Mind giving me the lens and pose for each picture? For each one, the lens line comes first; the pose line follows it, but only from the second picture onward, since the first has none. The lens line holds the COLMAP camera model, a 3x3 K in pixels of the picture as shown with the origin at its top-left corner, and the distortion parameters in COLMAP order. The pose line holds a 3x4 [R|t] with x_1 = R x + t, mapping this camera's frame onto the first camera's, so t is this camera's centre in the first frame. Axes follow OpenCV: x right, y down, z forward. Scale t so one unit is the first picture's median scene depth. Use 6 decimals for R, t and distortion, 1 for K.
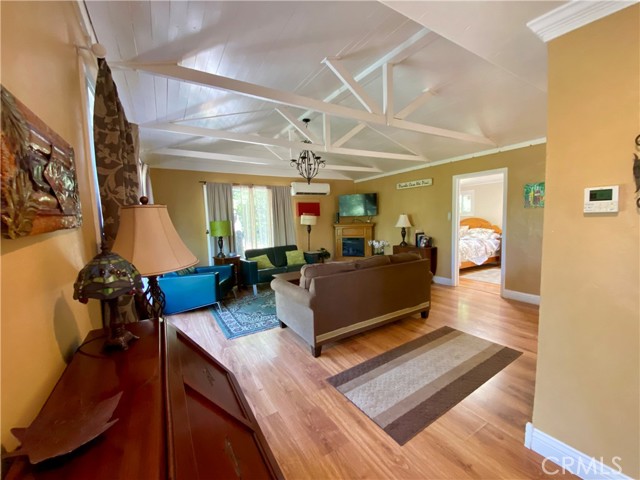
lens RADIAL K [[259.5, 0, 314.4], [0, 259.5, 241.1], [0, 0, 1]] dist [0.016430, -0.017925]
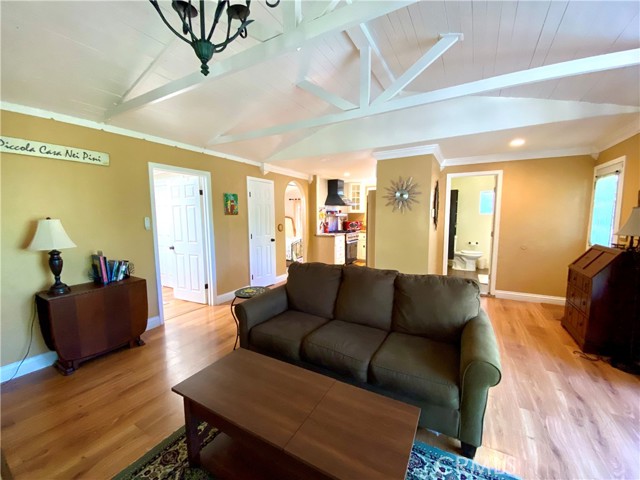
lens RADIAL K [[259.5, 0, 314.4], [0, 259.5, 241.1], [0, 0, 1]] dist [0.016430, -0.017925]
pose [[-0.480213, -0.051320, 0.875649, -0.283662], [0.099023, 0.988733, 0.112253, -0.091602], [-0.871544, 0.140615, -0.469721, 1.055492]]
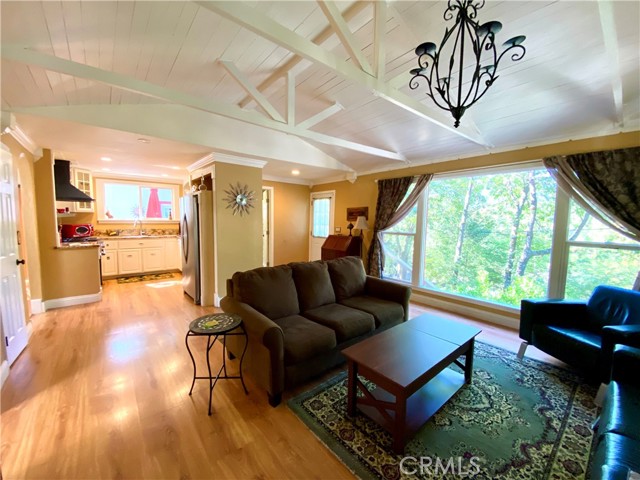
lens RADIAL K [[259.5, 0, 314.4], [0, 259.5, 241.1], [0, 0, 1]] dist [0.016430, -0.017925]
pose [[-0.988631, 0.030716, -0.147190, -0.101007], [0.004442, 0.984451, 0.175601, -0.106635], [0.150295, 0.172951, -0.973396, 1.162514]]
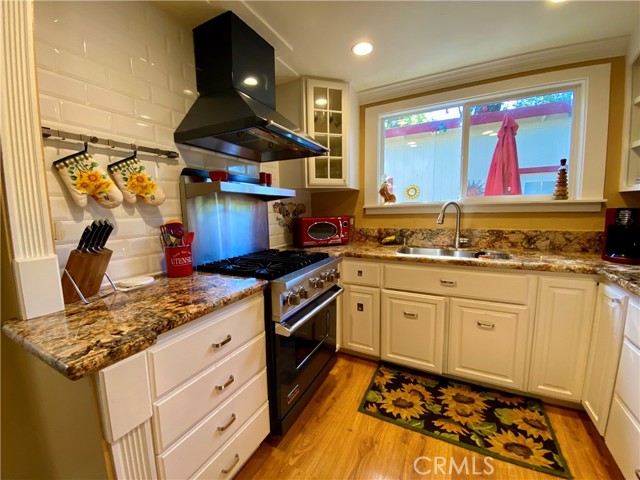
lens RADIAL K [[259.5, 0, 314.4], [0, 259.5, 241.1], [0, 0, 1]] dist [0.016430, -0.017925]
pose [[-0.526507, -0.056593, 0.848285, 0.063222], [0.109917, 0.984876, 0.133928, -0.067836], [-0.843036, 0.163755, -0.512323, 0.777845]]
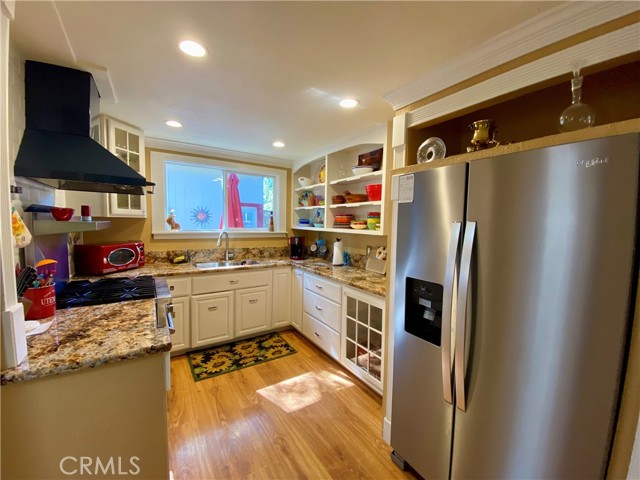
lens RADIAL K [[259.5, 0, 314.4], [0, 259.5, 241.1], [0, 0, 1]] dist [0.016430, -0.017925]
pose [[-0.999215, 0.017430, -0.035579, 0.078193], [0.011621, 0.987471, 0.157373, -0.091477], [0.037877, 0.156836, -0.986898, 0.878522]]
